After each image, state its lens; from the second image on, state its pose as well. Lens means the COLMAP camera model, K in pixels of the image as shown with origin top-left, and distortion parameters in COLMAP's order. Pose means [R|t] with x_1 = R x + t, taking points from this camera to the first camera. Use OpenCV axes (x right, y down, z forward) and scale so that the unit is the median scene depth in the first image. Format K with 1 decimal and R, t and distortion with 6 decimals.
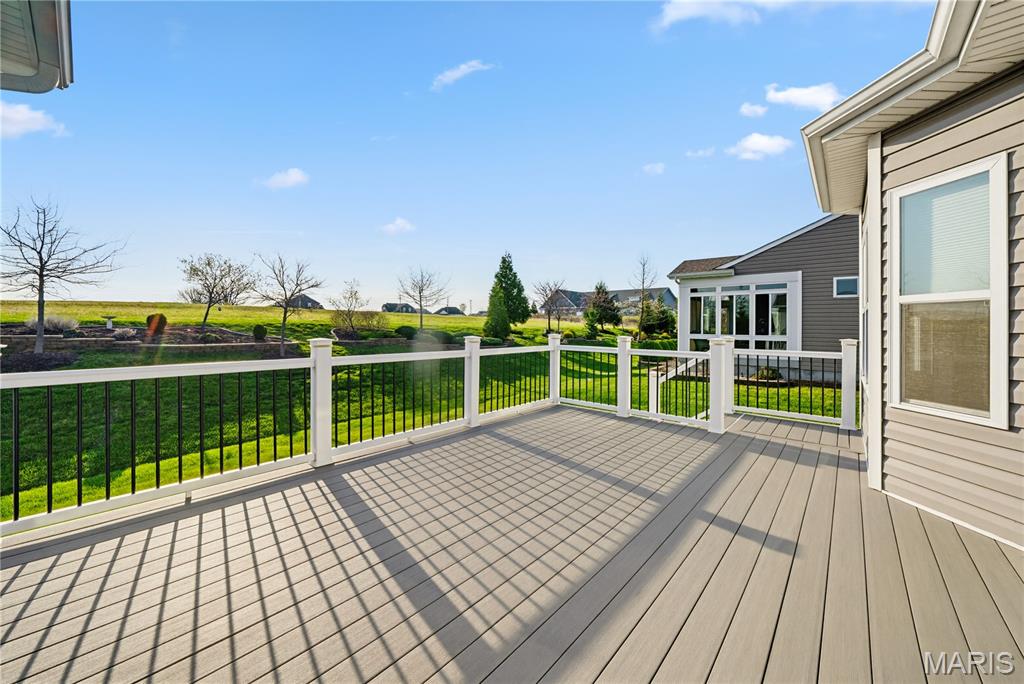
lens RADIAL K [[388.6, 0, 505.7], [0, 388.6, 332.1], [0, 0, 1]] dist [-0.005457, 0.000589]
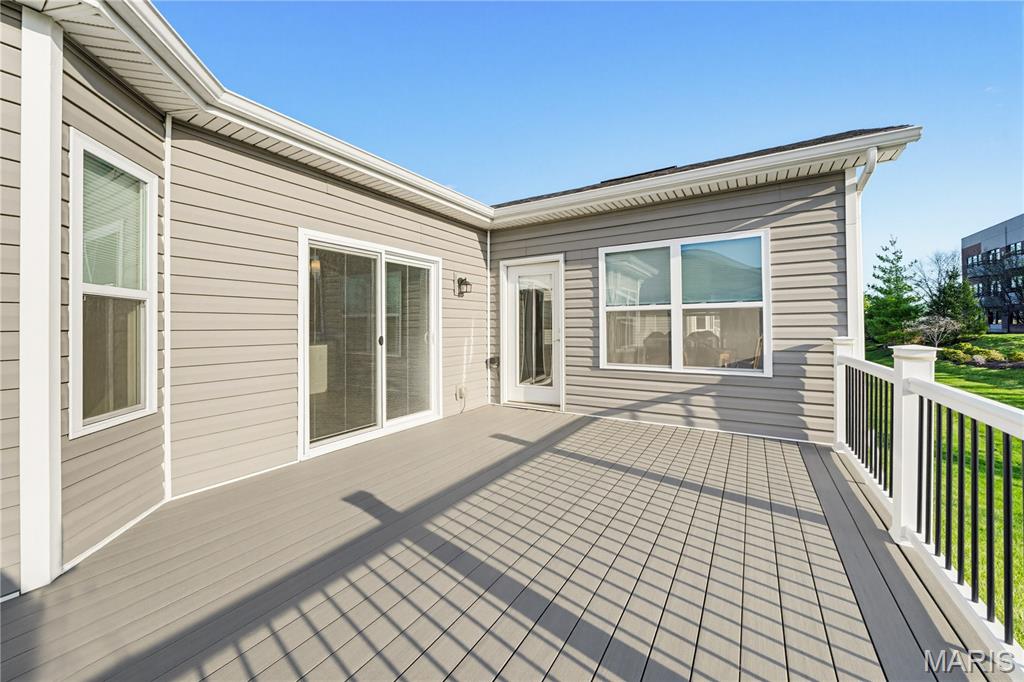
lens RADIAL K [[388.6, 0, 512.5], [0, 388.6, 329.9], [0, 0, 1]] dist [-0.005457, 0.000589]
pose [[-0.984792, -0.001094, -0.173737, 0.343606], [-0.003761, 0.999880, 0.015022, -0.019780], [0.173699, 0.015446, -0.984678, 1.856825]]
